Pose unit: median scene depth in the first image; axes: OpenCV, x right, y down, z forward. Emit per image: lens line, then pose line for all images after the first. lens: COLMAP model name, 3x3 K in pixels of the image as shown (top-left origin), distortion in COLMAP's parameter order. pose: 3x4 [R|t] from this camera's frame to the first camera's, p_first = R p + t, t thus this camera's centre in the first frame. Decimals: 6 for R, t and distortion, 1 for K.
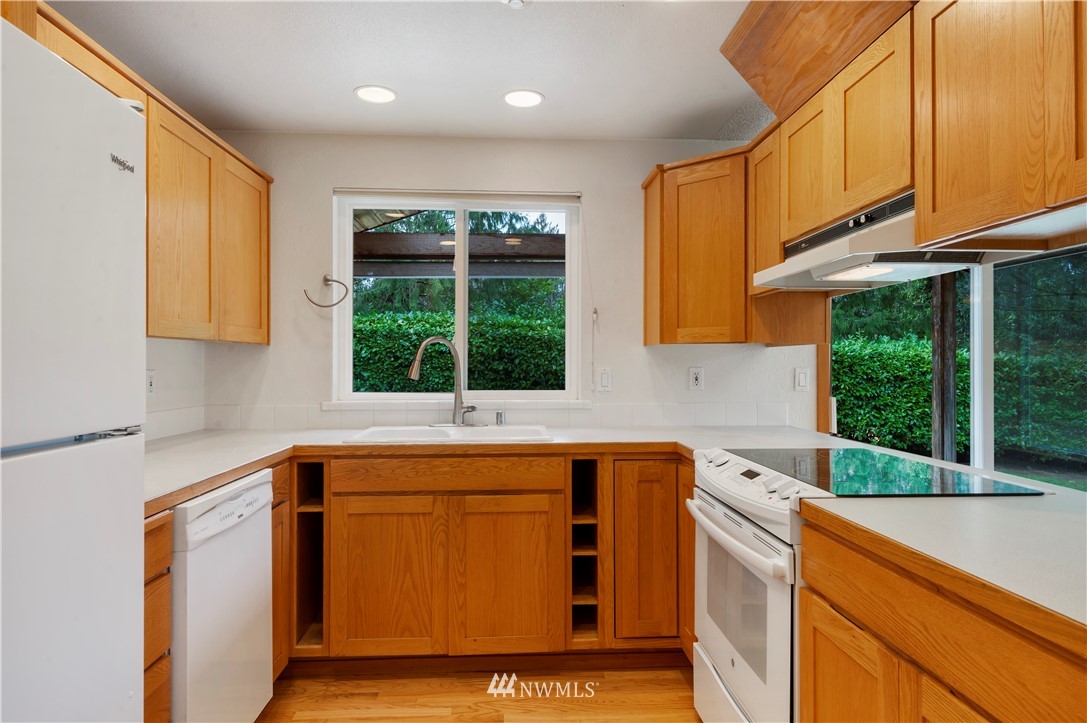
lens RADIAL K [[649.2, 0, 545.3], [0, 649.2, 360.2], [0, 0, 1]] dist [0.007396, -0.000173]
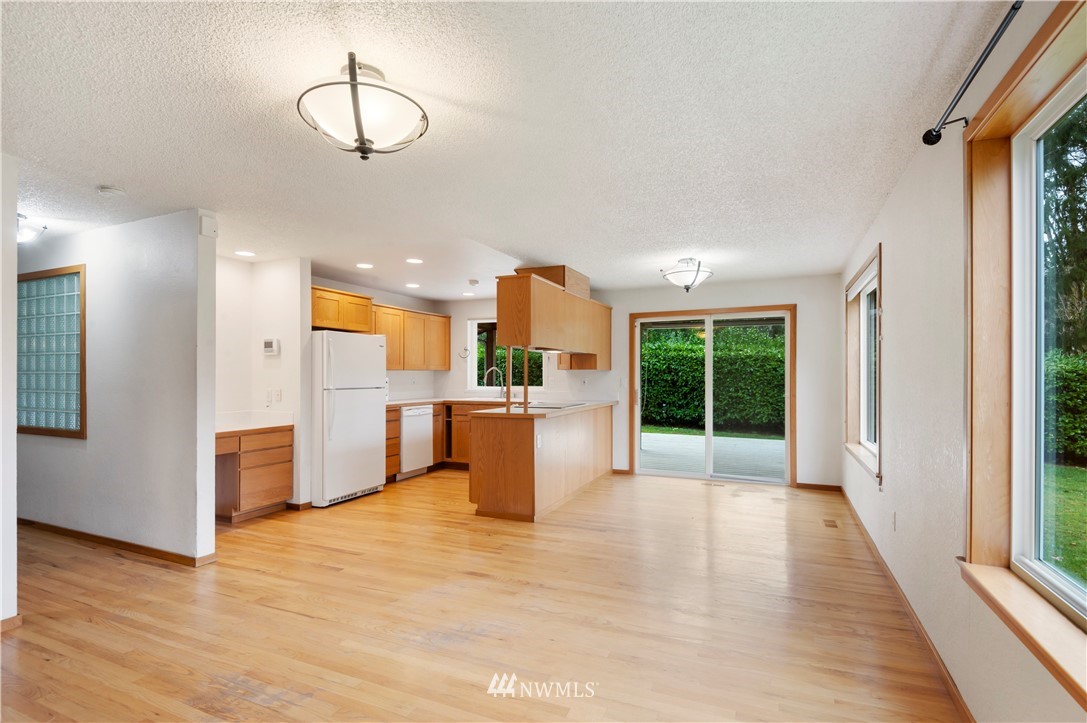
lens RADIAL K [[529.0, 0, 543.8], [0, 529.0, 369.2], [0, 0, 1]] dist [0.009184, -0.004203]
pose [[0.890439, -0.006264, -0.455059, 1.110953], [0.003606, 0.999971, -0.006709, -0.011372], [0.455088, 0.004333, 0.890436, -1.030898]]
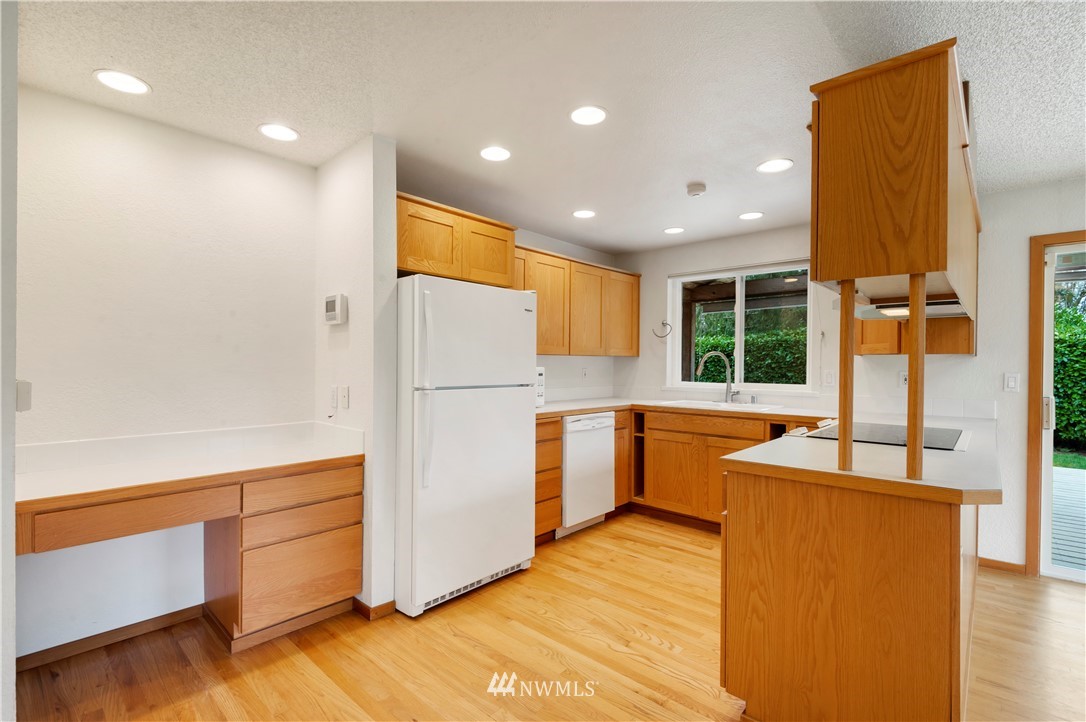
lens RADIAL K [[499.9, 0, 539.7], [0, 499.9, 365.4], [0, 0, 1]] dist [0.008726, -0.000572]
pose [[0.693943, 0.006590, -0.720000, 0.483571], [-0.003018, 0.999976, 0.006244, -0.005649], [0.720024, -0.002160, 0.693946, -0.305104]]
